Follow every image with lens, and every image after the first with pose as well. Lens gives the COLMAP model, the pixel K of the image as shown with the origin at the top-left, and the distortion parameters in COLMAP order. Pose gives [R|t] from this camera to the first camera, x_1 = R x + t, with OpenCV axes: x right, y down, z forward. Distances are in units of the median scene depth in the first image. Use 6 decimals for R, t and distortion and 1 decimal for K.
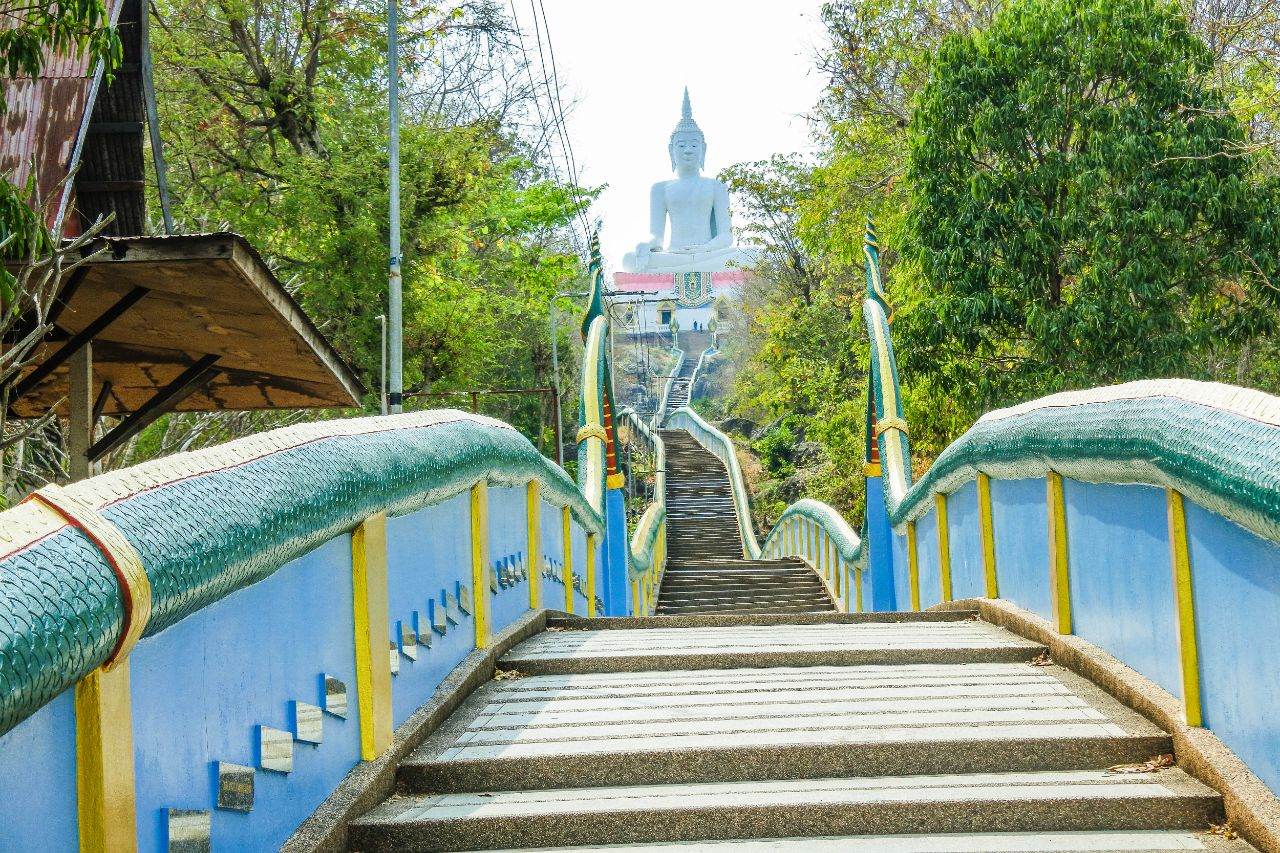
lens RADIAL K [[2802.8, 0, 640.0], [0, 2802.8, 426.5], [0, 0, 1]] dist [0.641832, 0.053156]
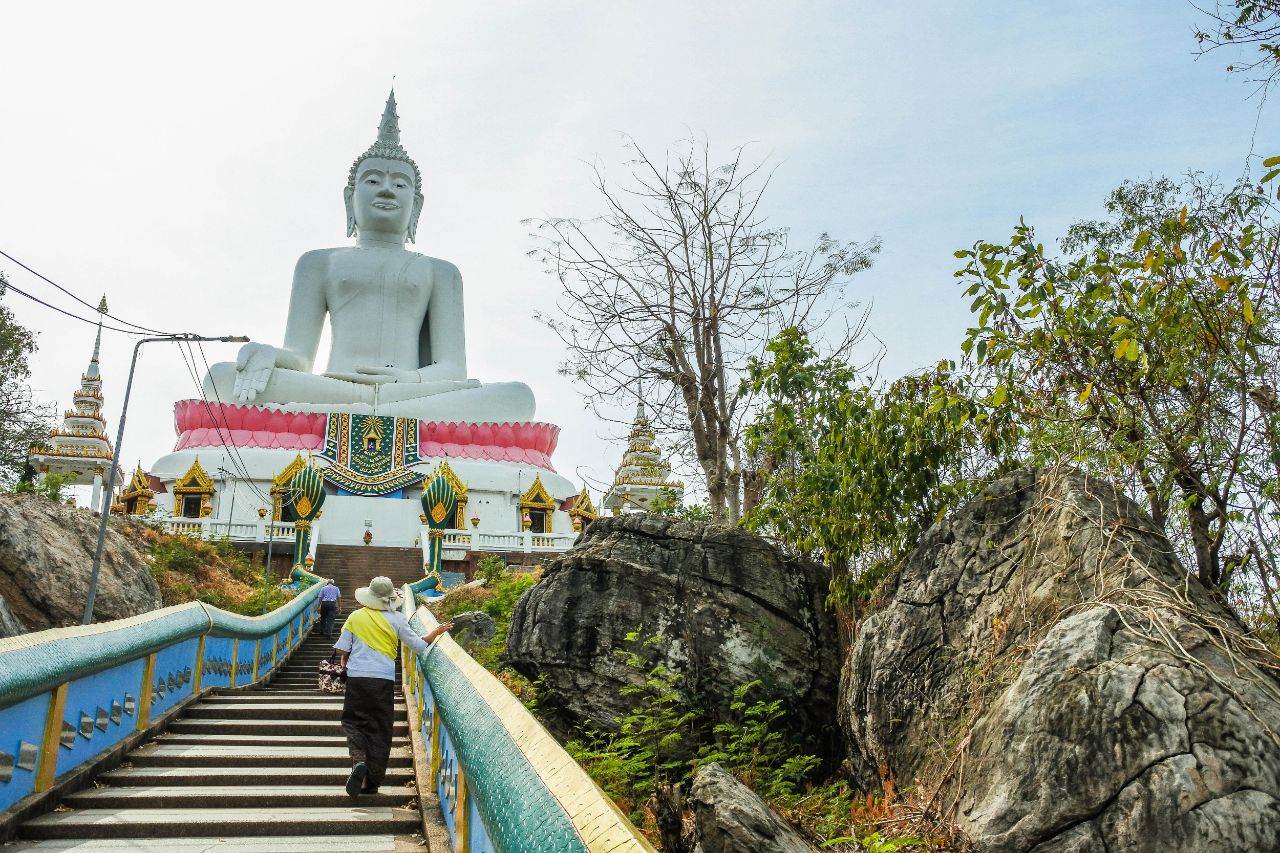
lens RADIAL K [[1199.7, 0, 640.0], [0, 1199.7, 426.5], [0, 0, 1]] dist [-0.070372, 0.088589]
pose [[0.964465, 0.103382, 0.243145, 0.013849], [-0.045955, 0.971881, -0.230943, -0.015083], [-0.260184, 0.211563, 0.942096, 0.820240]]
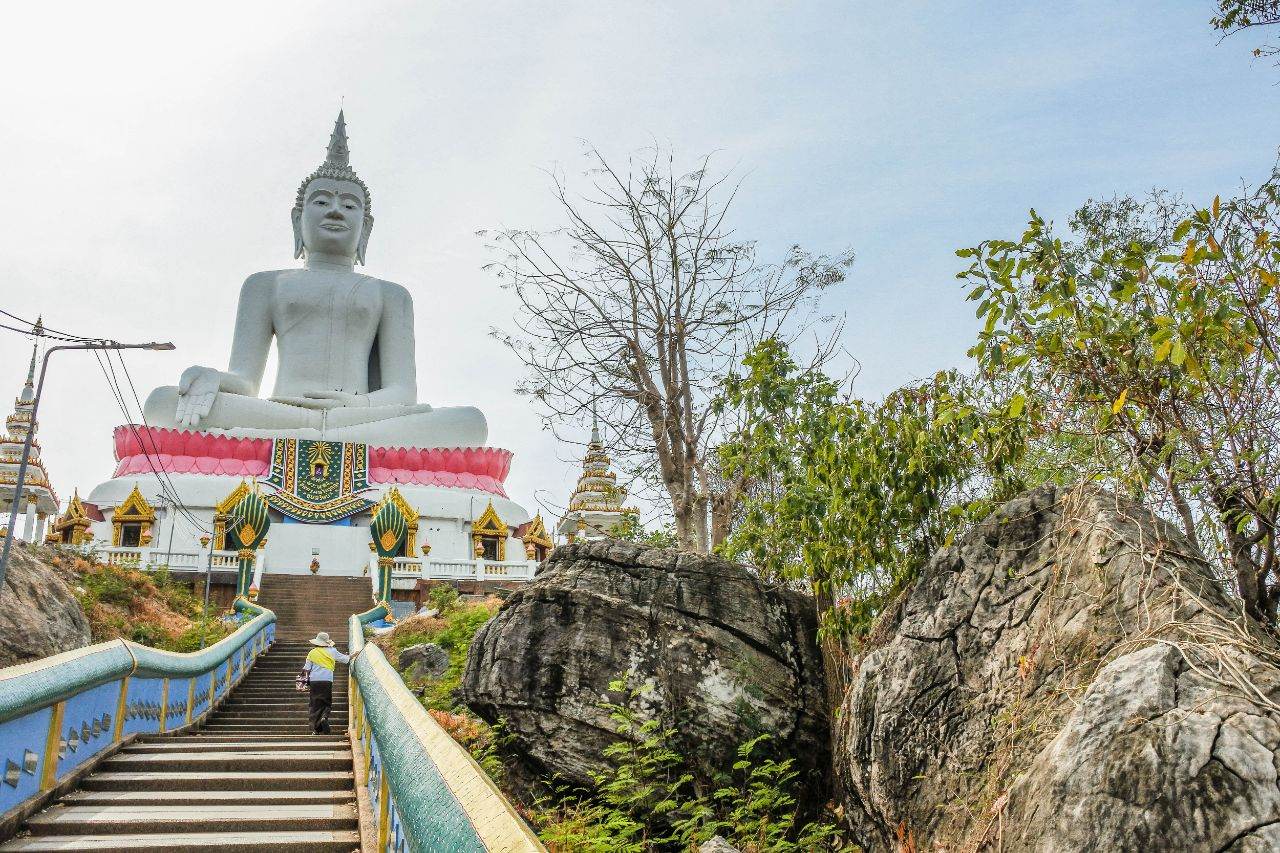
lens RADIAL K [[1199.7, 0, 640.0], [0, 1199.7, 426.5], [0, 0, 1]] dist [-0.070372, 0.088589]
pose [[0.954028, 0.107058, 0.279946, 0.014105], [-0.033947, 0.966617, -0.253968, -0.015517], [-0.297790, 0.232789, 0.925813, 0.823105]]
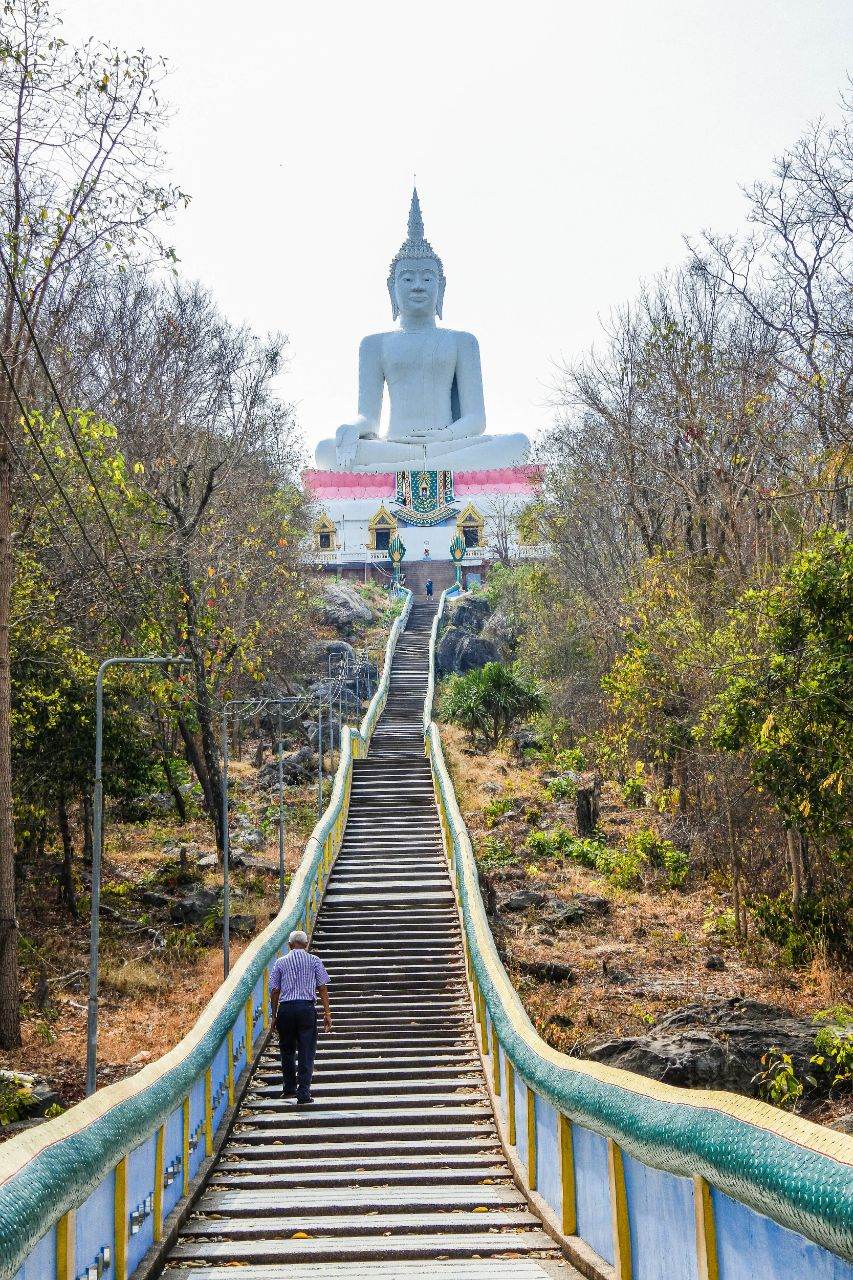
lens RADIAL K [[2802.8, 0, 426.5], [0, 2802.8, 640.0], [0, 0, 1]] dist [0.641832, 0.053156]
pose [[0.999442, 0.011050, 0.031524, -0.000542], [-0.010413, 0.999739, -0.020315, -0.003256], [-0.031740, 0.019976, 0.999297, 0.355285]]
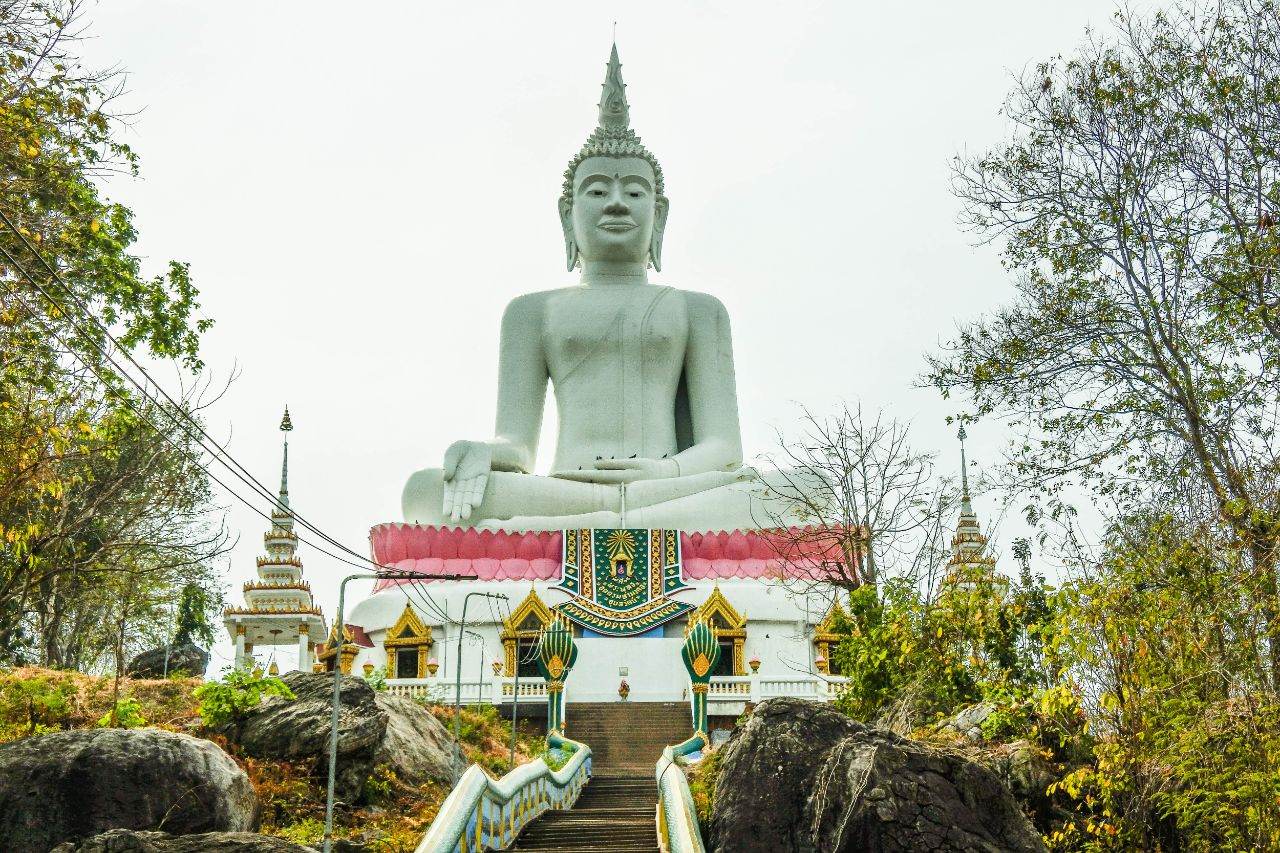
lens RADIAL K [[2536.0, 0, 640.0], [0, 2536.0, 426.5], [0, 0, 1]] dist [0.550616, 0.027572]
pose [[0.998509, 0.039248, 0.037949, 0.009495], [-0.030162, 0.975977, -0.215776, -0.004934], [-0.045506, 0.214310, 0.975705, 0.714403]]
